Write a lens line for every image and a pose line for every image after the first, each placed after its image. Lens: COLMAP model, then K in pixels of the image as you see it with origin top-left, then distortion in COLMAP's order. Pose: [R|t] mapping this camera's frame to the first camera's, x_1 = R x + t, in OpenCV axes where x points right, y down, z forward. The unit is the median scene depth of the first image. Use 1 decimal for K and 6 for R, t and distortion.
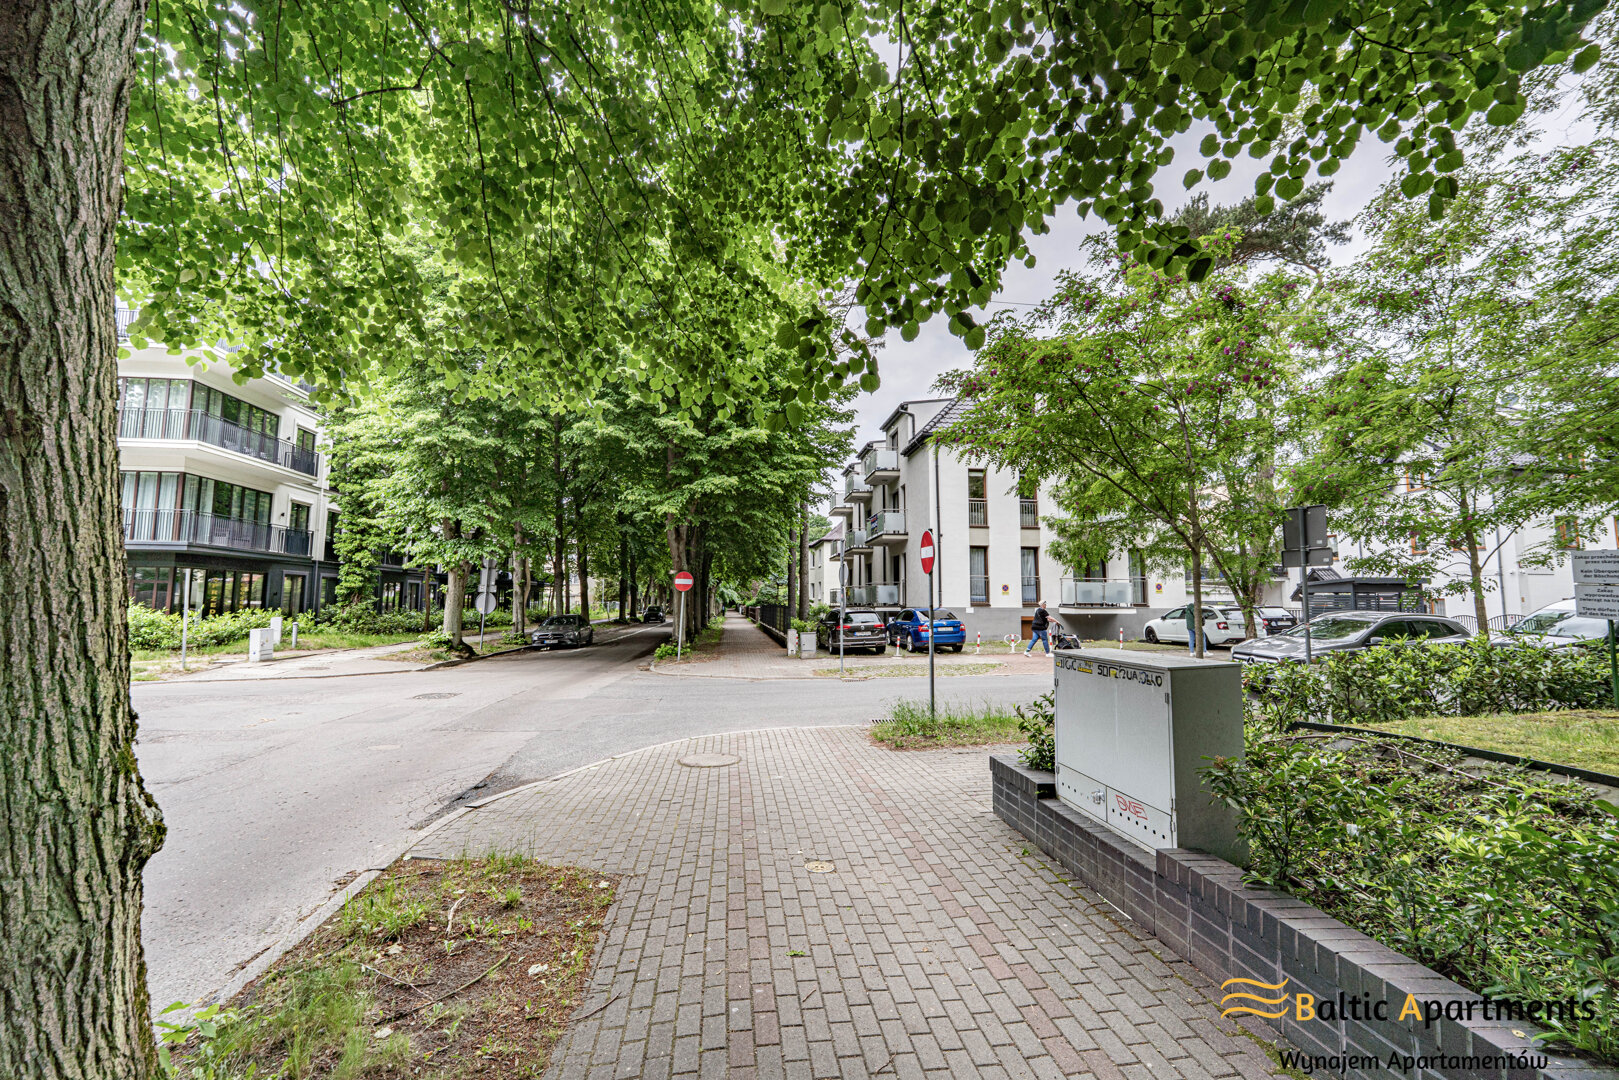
lens RADIAL K [[645.9, 0, 804.1], [0, 645.9, 538.8], [0, 0, 1]] dist [-0.002700, 0.000168]
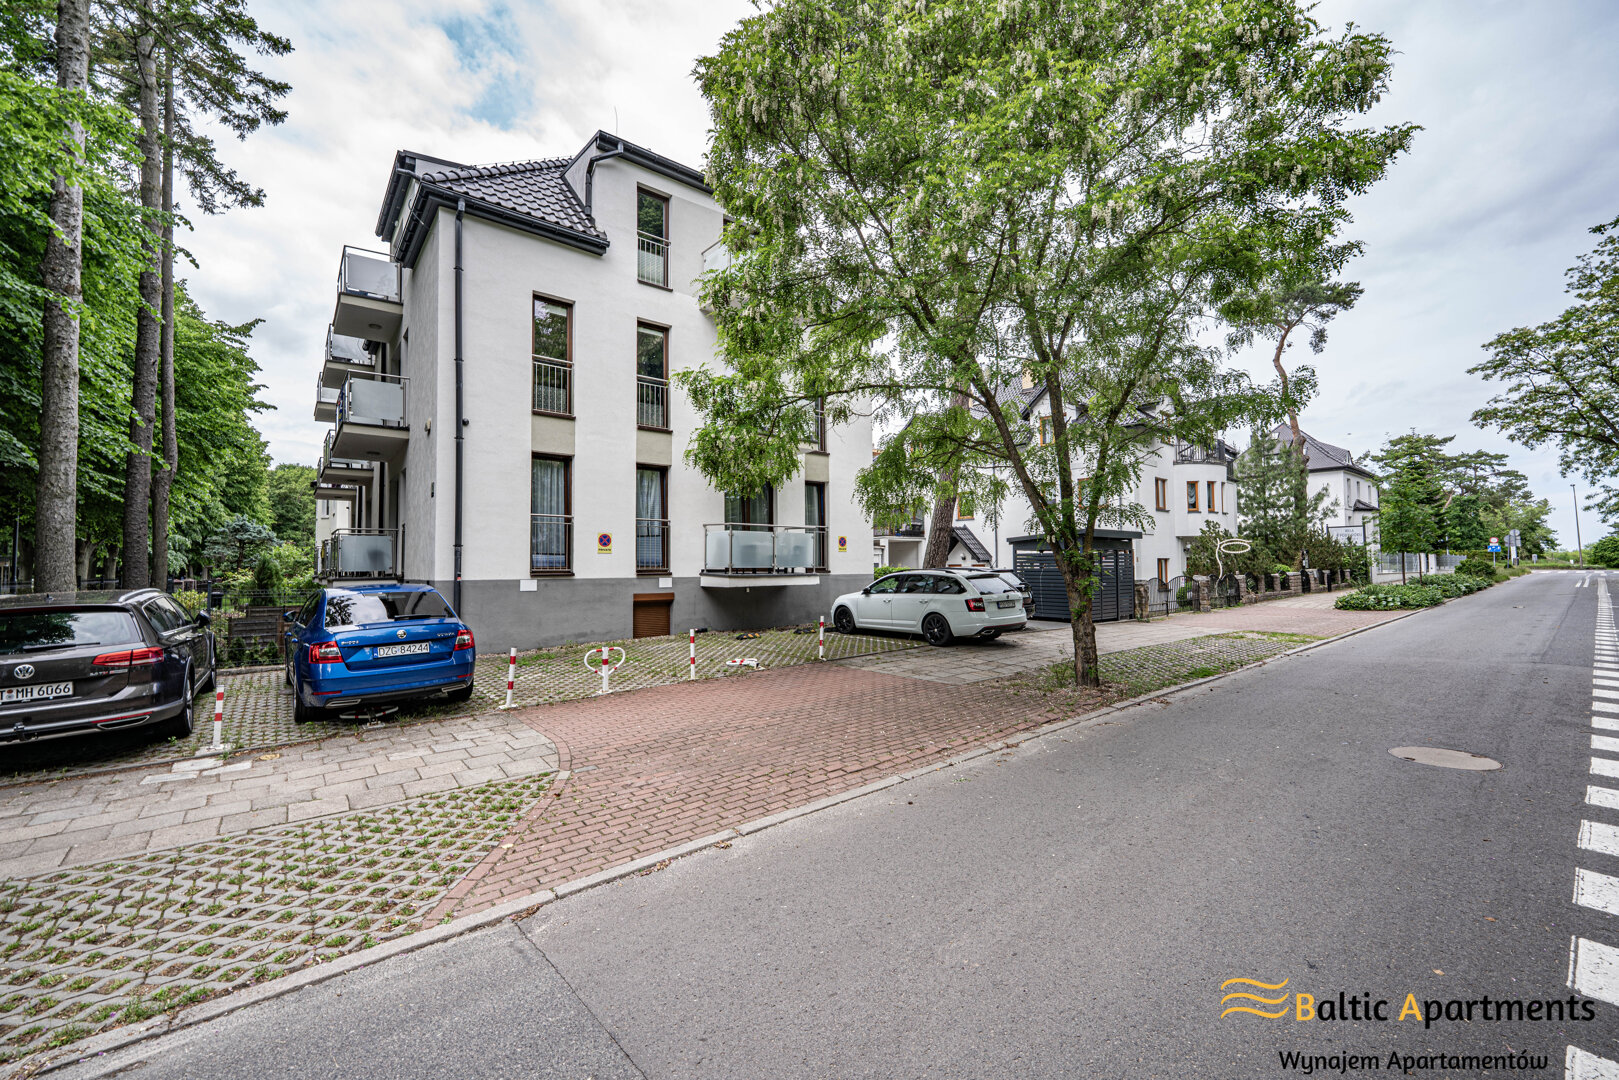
lens RADIAL K [[645.9, 0, 805.7], [0, 645.9, 537.2], [0, 0, 1]] dist [-0.002700, 0.000168]
pose [[0.843362, 0.013374, 0.537180, 0.174244], [-0.042673, 0.998200, 0.042144, 0.046445], [-0.535649, -0.058465, 0.842414, 0.489976]]
